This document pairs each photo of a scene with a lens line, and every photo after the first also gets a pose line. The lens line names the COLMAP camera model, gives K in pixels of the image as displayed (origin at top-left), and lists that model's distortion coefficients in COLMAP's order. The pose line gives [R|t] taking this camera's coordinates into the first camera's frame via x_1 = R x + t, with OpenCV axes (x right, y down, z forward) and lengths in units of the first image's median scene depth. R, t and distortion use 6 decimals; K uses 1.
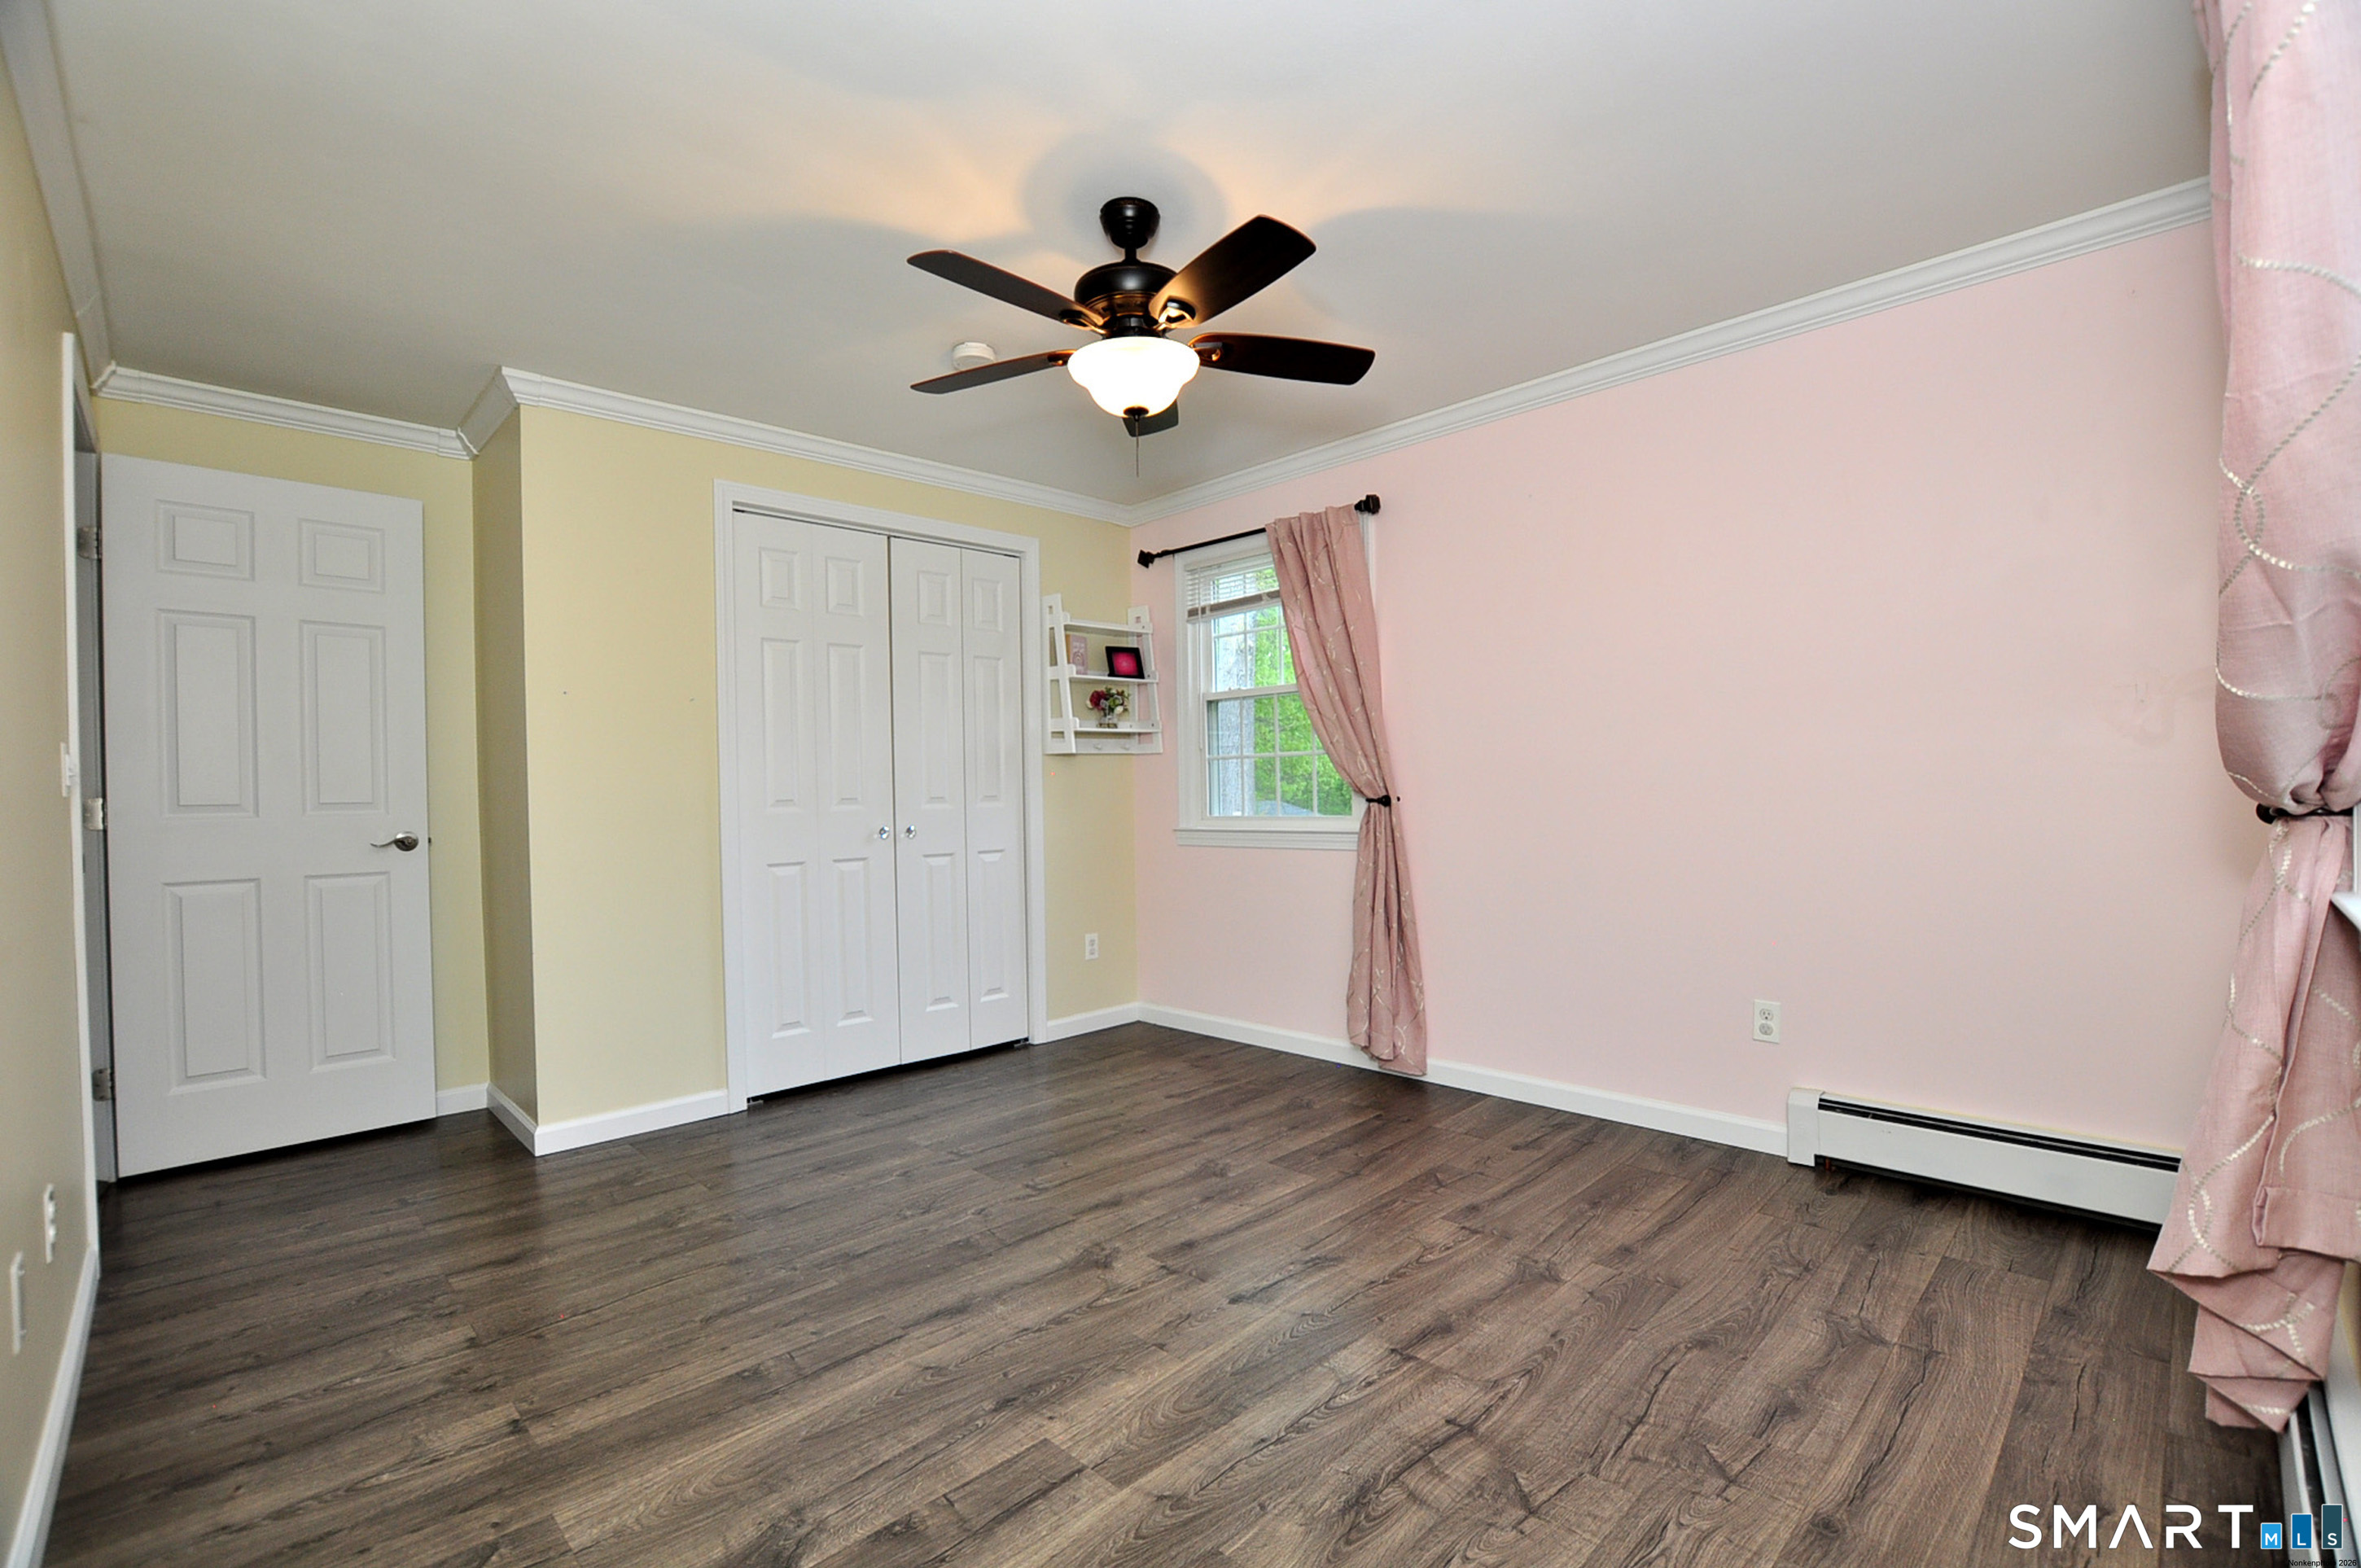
lens RADIAL K [[1059.3, 0, 1189.3], [0, 1059.3, 794.4], [0, 0, 1]] dist [-0.030191, 0.000185]
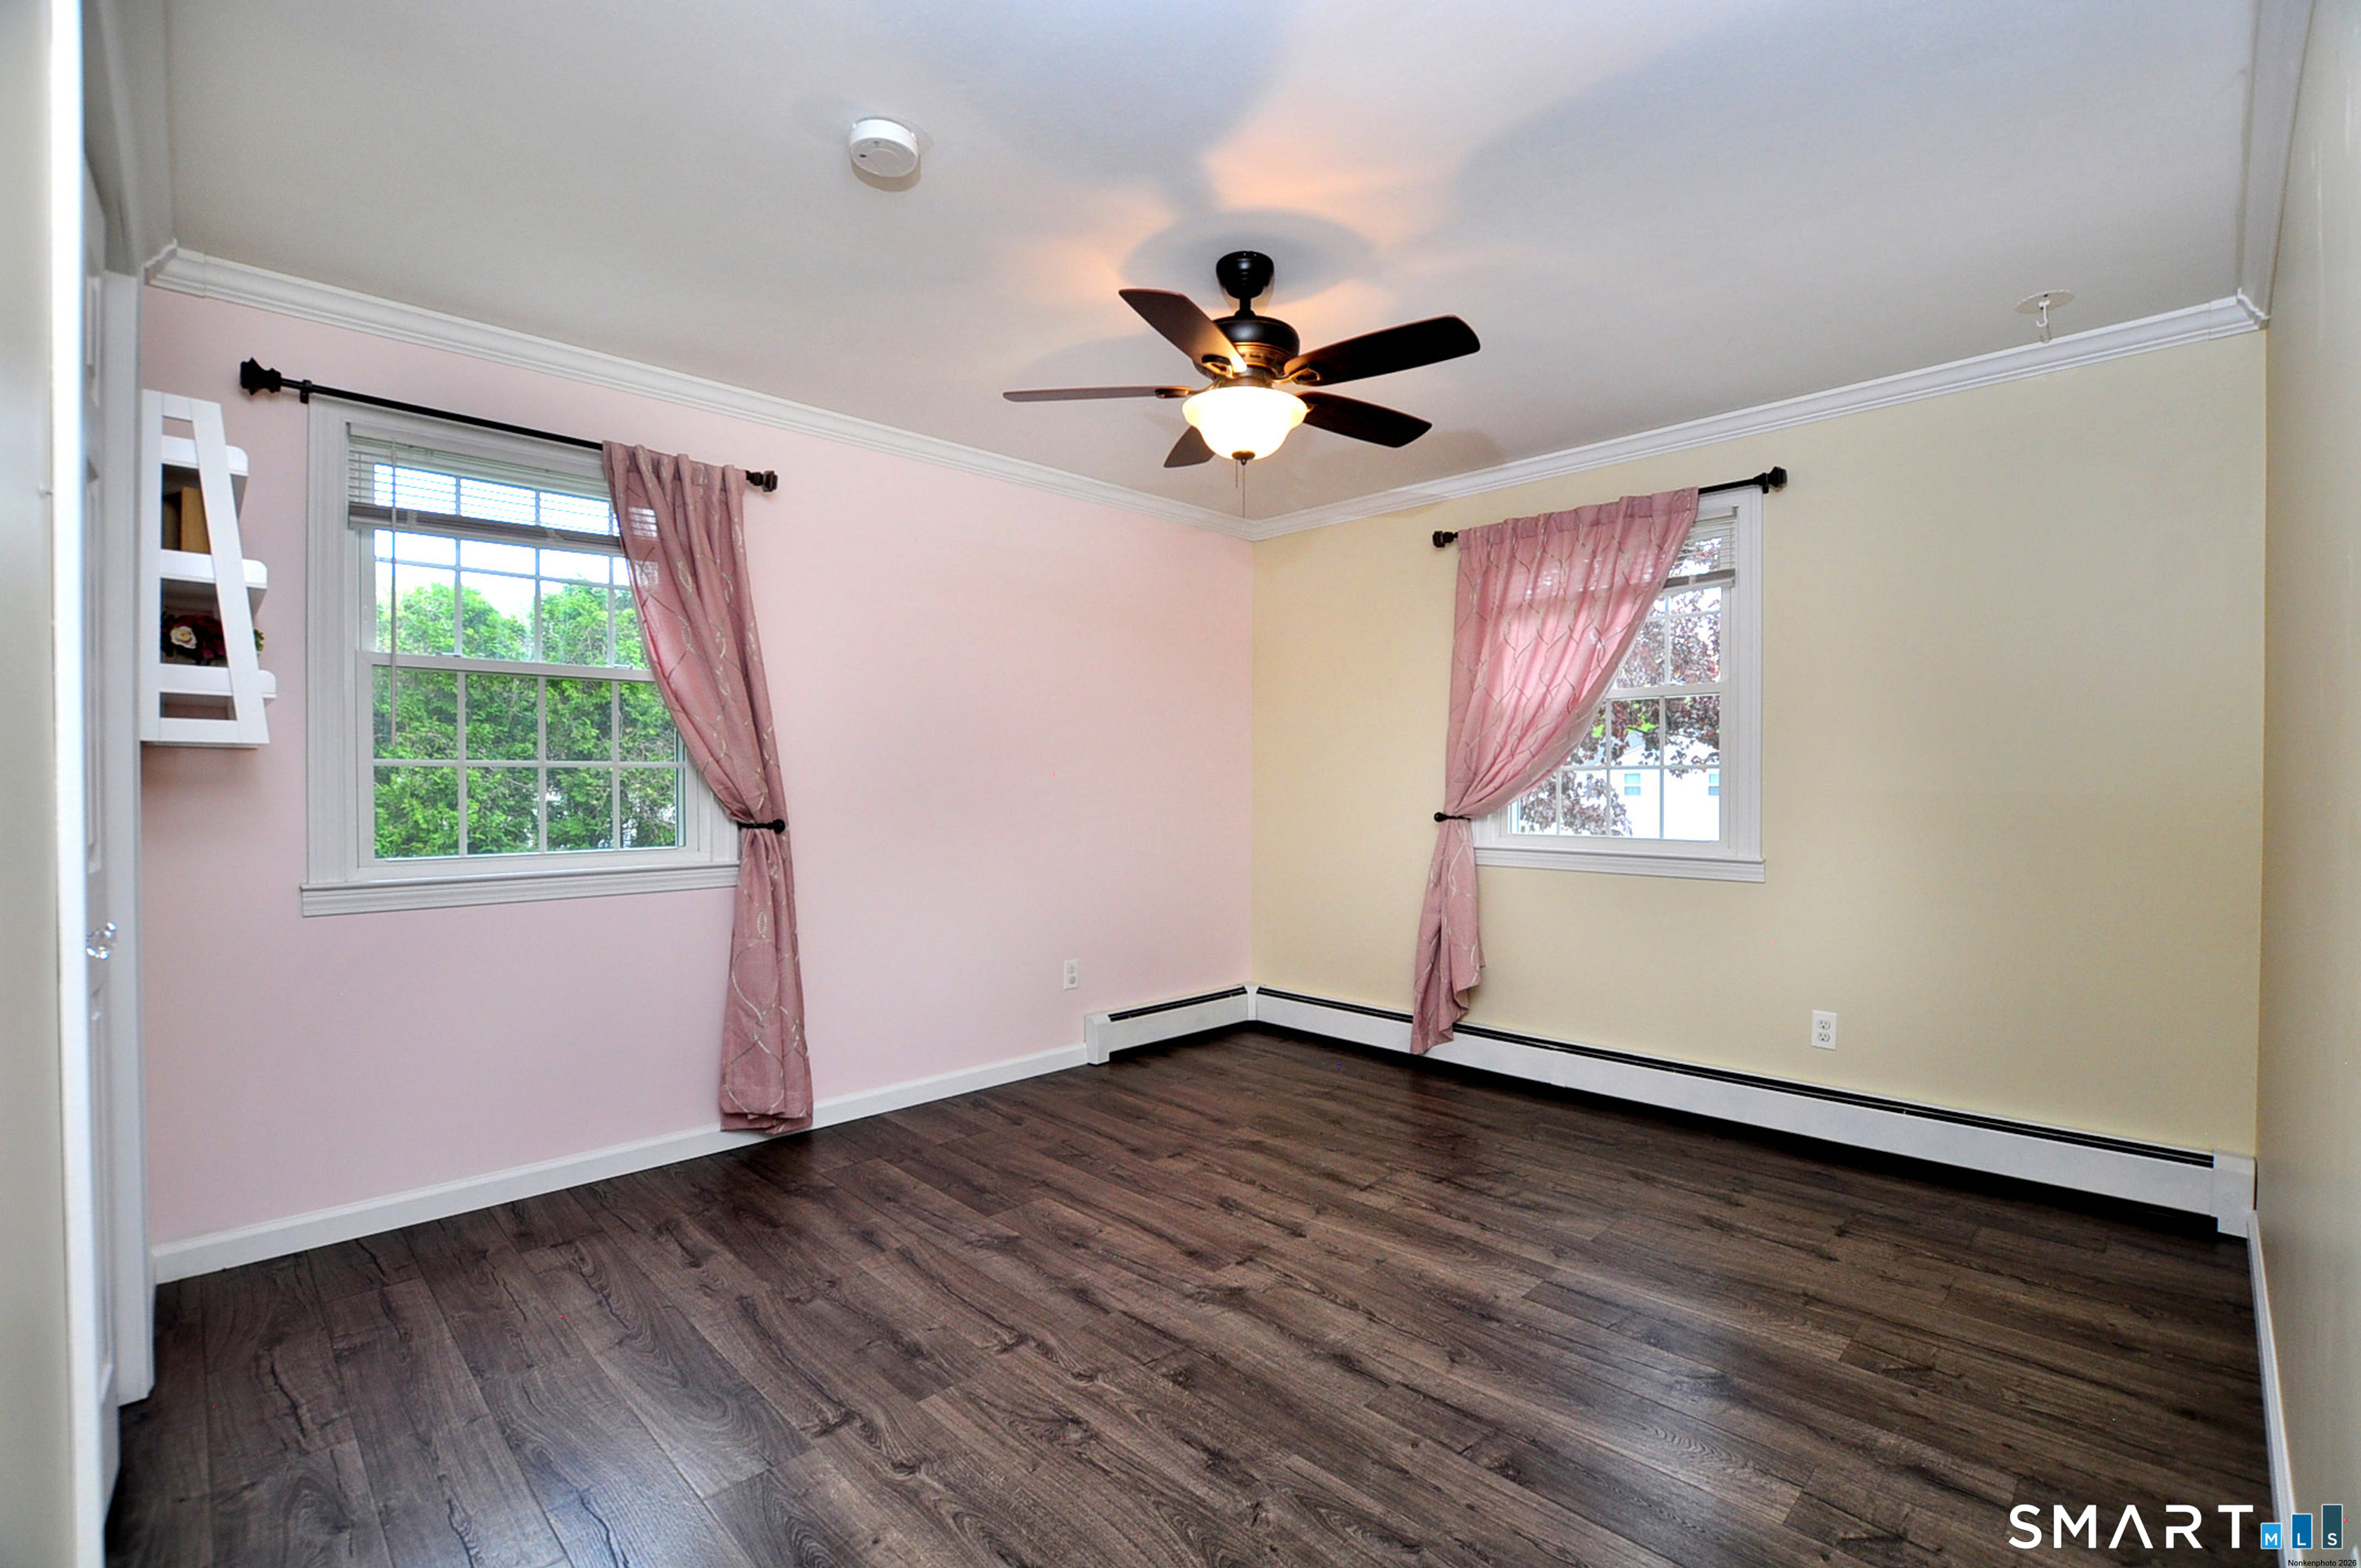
lens RADIAL K [[1059.3, 0, 1189.3], [0, 1059.3, 794.4], [0, 0, 1]] dist [-0.030191, 0.000185]
pose [[-0.024518, 0.010076, 0.999649, -0.971193], [0.005982, 0.999933, -0.009932, -0.013439], [-0.999681, 0.005736, -0.024576, 0.954991]]
